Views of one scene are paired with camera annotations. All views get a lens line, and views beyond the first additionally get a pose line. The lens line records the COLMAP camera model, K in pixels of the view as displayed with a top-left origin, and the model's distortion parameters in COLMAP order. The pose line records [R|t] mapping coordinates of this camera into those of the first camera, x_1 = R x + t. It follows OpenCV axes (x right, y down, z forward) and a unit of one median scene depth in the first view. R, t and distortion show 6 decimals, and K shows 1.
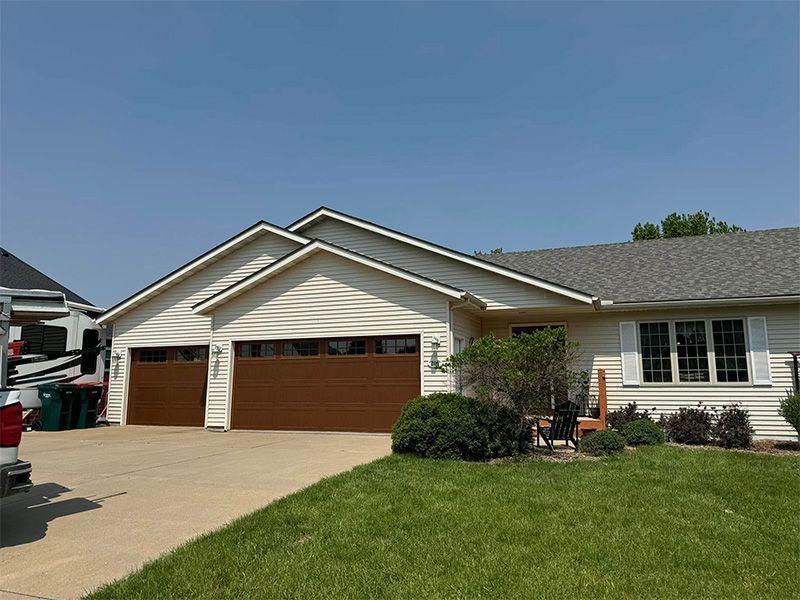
lens RADIAL K [[540.8, 0, 399.1], [0, 540.8, 299.2], [0, 0, 1]] dist [0.022412, -0.017685]
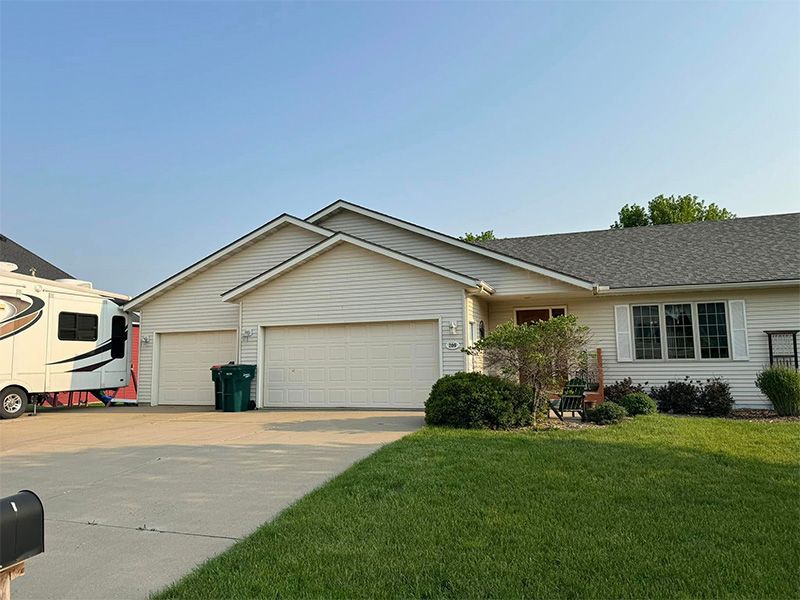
lens RADIAL K [[540.8, 0, 397.8], [0, 540.8, 296.9], [0, 0, 1]] dist [0.022412, -0.017685]
pose [[0.999316, -0.009216, 0.035815, -0.076367], [0.007871, 0.999265, 0.037508, -0.020488], [-0.036135, -0.037200, 0.998654, -0.088438]]
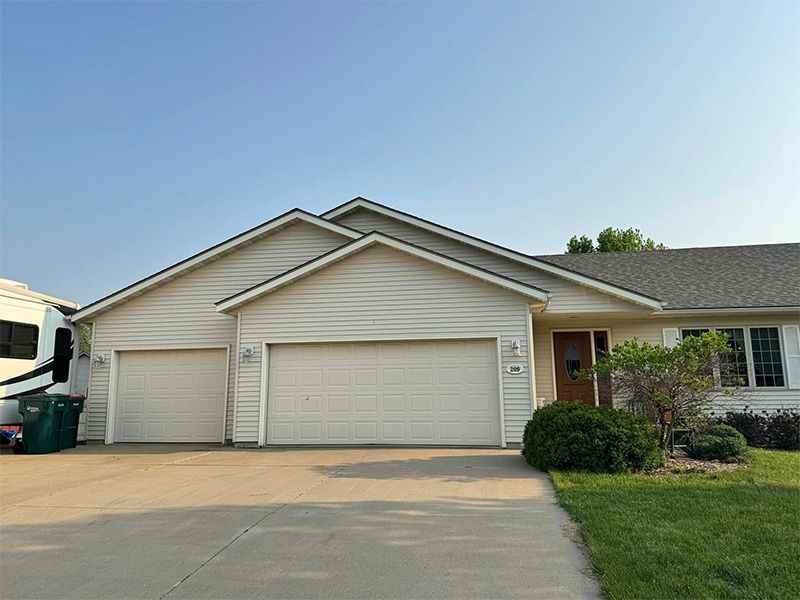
lens RADIAL K [[540.8, 0, 395.8], [0, 540.8, 303.3], [0, 0, 1]] dist [0.022412, -0.017685]
pose [[0.979211, 0.023971, 0.201424, -0.294921], [-0.023254, 0.999712, -0.005922, 0.013365], [-0.201508, 0.001115, 0.979486, 0.109470]]
